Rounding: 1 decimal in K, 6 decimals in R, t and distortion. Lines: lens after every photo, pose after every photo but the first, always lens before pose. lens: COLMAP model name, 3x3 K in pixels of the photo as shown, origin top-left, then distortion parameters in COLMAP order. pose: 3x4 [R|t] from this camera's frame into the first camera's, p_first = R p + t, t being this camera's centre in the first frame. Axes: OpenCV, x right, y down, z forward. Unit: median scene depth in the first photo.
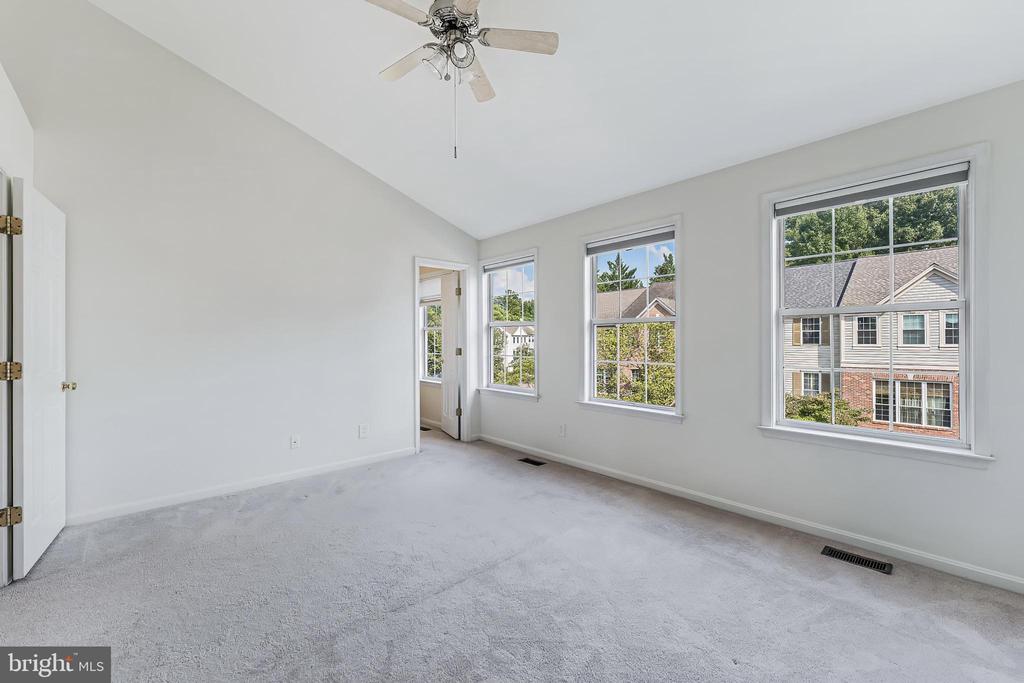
lens RADIAL K [[413.8, 0, 519.3], [0, 413.8, 344.1], [0, 0, 1]] dist [0.001393, 0.000069]
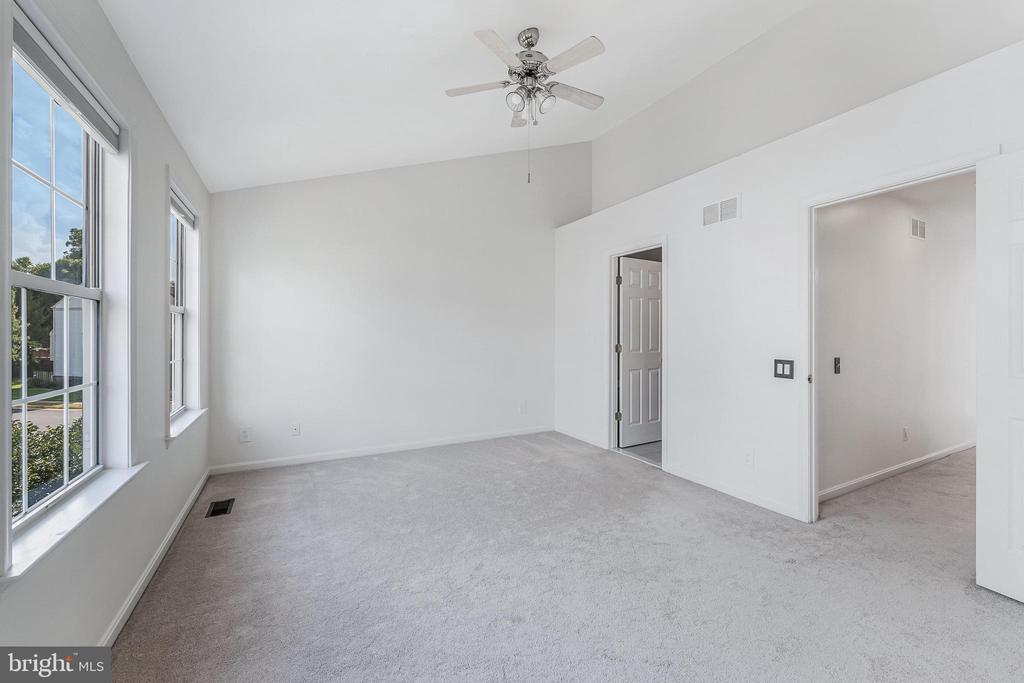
lens RADIAL K [[413.8, 0, 512.4], [0, 413.8, 336.1], [0, 0, 1]] dist [0.001393, 0.000069]
pose [[-0.967765, 0.005968, 0.251785, -0.198411], [0.009420, 0.999877, 0.012505, -0.008313], [-0.251679, 0.014473, -0.967702, 1.054695]]
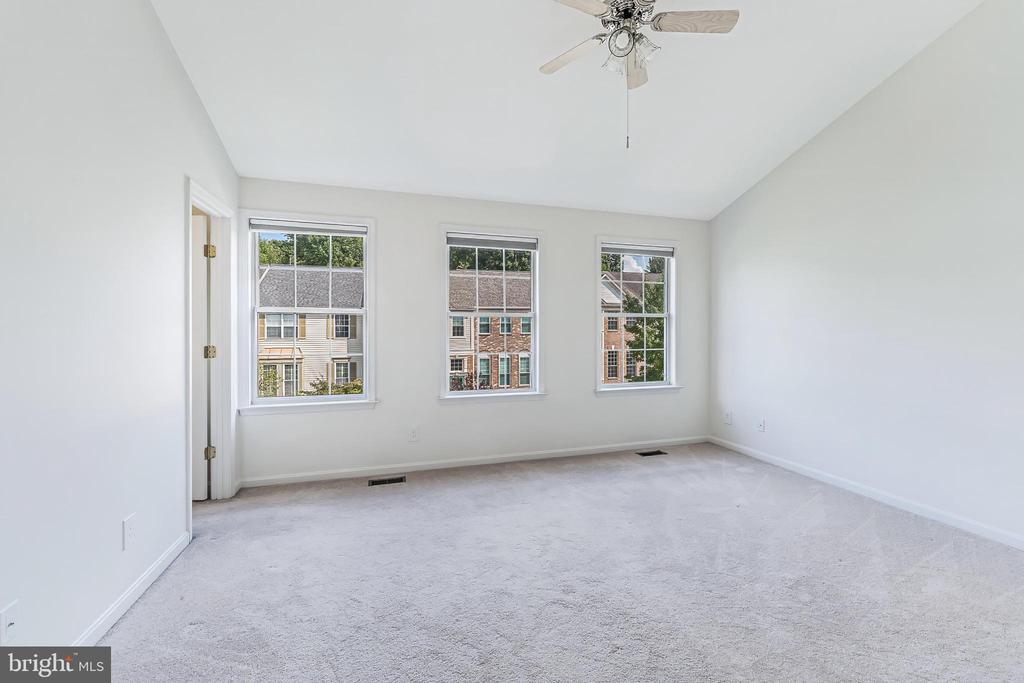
lens RADIAL K [[413.8, 0, 516.0], [0, 413.8, 335.0], [0, 0, 1]] dist [0.001393, 0.000069]
pose [[0.428995, -0.002223, 0.903304, -0.568147], [0.009155, 0.999956, -0.001887, -0.000564], [-0.903260, 0.009080, 0.428997, 0.396013]]
